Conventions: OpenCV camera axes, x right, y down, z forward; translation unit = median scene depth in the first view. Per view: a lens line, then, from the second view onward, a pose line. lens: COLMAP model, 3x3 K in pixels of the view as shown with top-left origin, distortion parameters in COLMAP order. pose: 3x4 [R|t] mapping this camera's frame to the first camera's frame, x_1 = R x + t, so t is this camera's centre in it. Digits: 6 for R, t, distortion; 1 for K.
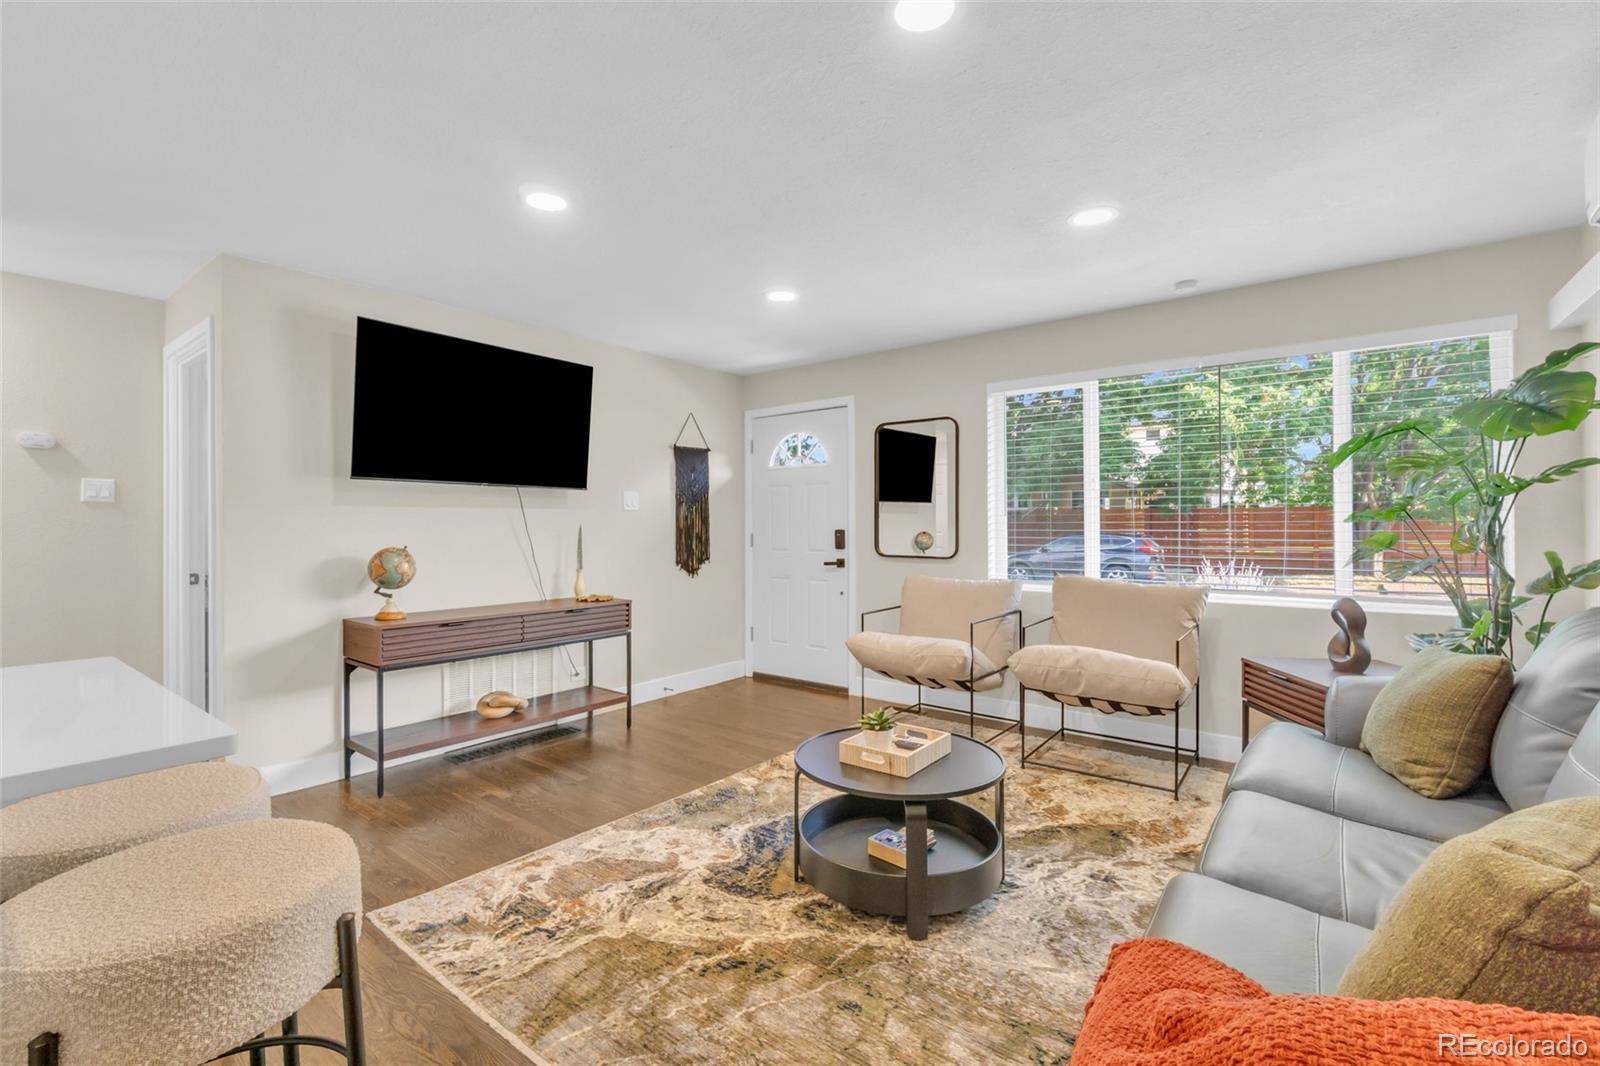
lens RADIAL K [[697.1, 0, 793.4], [0, 697.1, 524.4], [0, 0, 1]] dist [-0.007876, 0.002339]
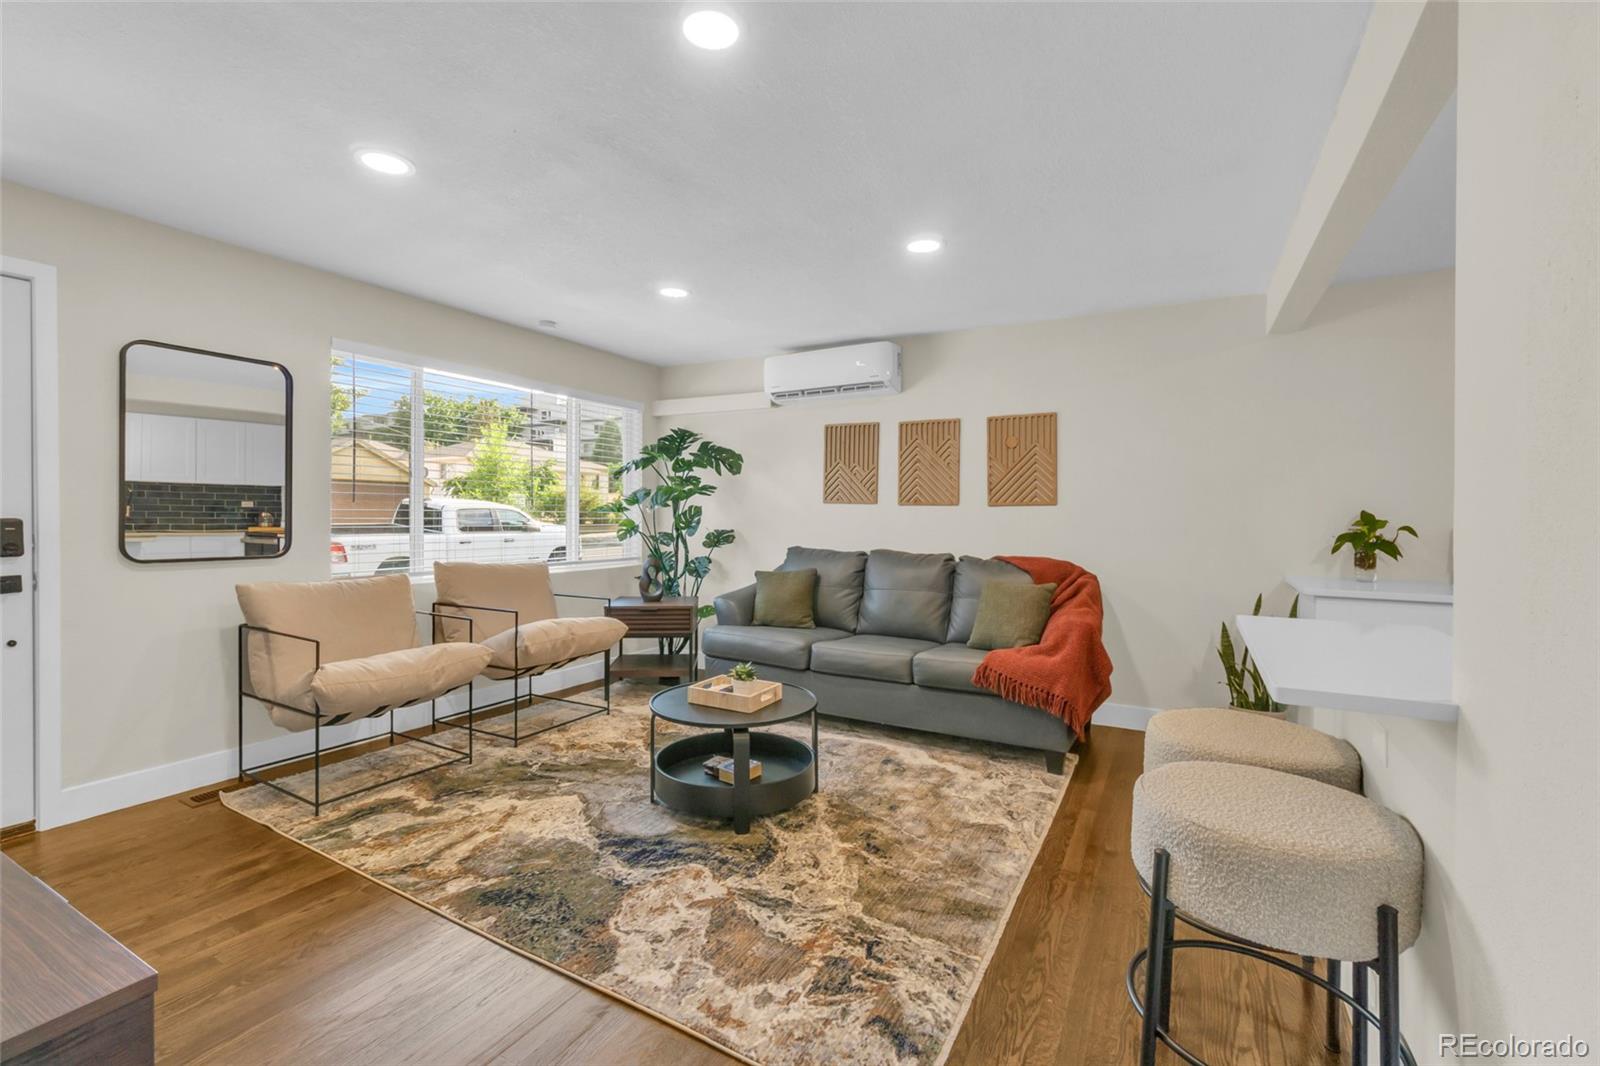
lens RADIAL K [[697.1, 0, 798.5], [0, 697.1, 522.8], [0, 0, 1]] dist [-0.007876, 0.002339]
pose [[-0.159292, -0.009409, 0.987187, -0.815440], [-0.007744, 0.999936, 0.008281, 0.003733], [-0.987201, -0.006326, -0.159355, 0.808866]]
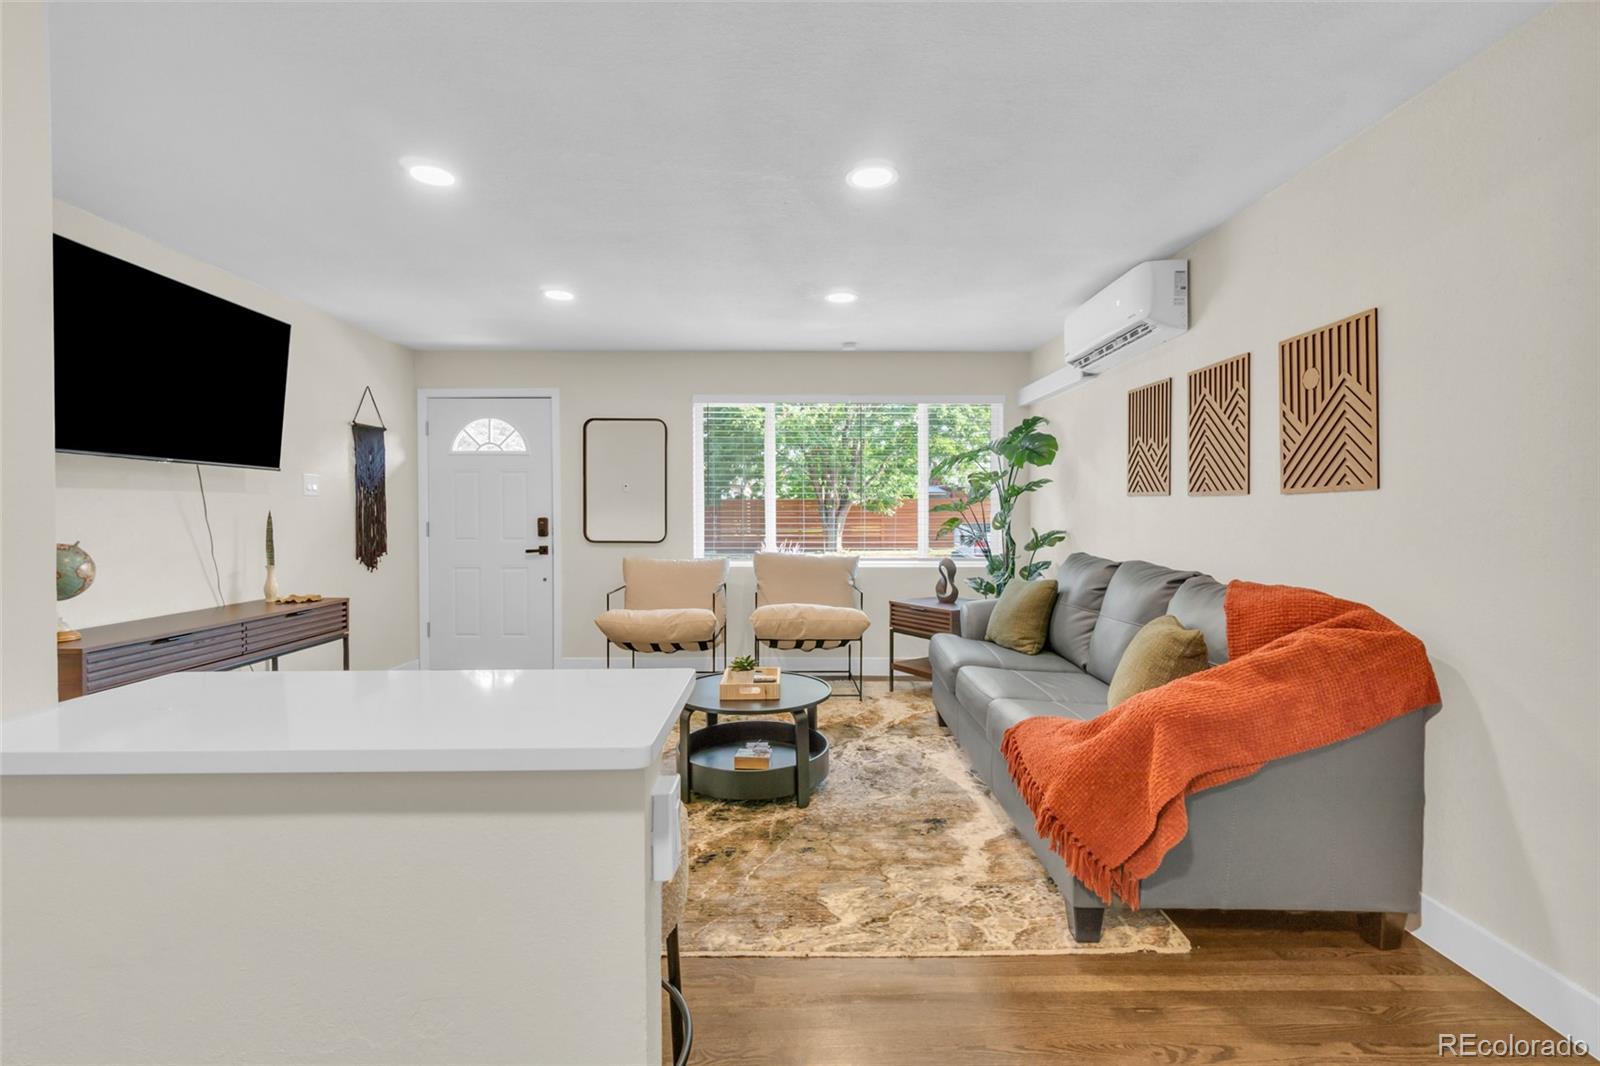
lens RADIAL K [[697.1, 0, 797.3], [0, 697.1, 522.1], [0, 0, 1]] dist [-0.007876, 0.002339]
pose [[0.777157, -0.007123, 0.629266, -0.451523], [-0.001519, 0.999912, 0.013195, 0.000538], [-0.629305, -0.011211, 0.777078, -0.050876]]
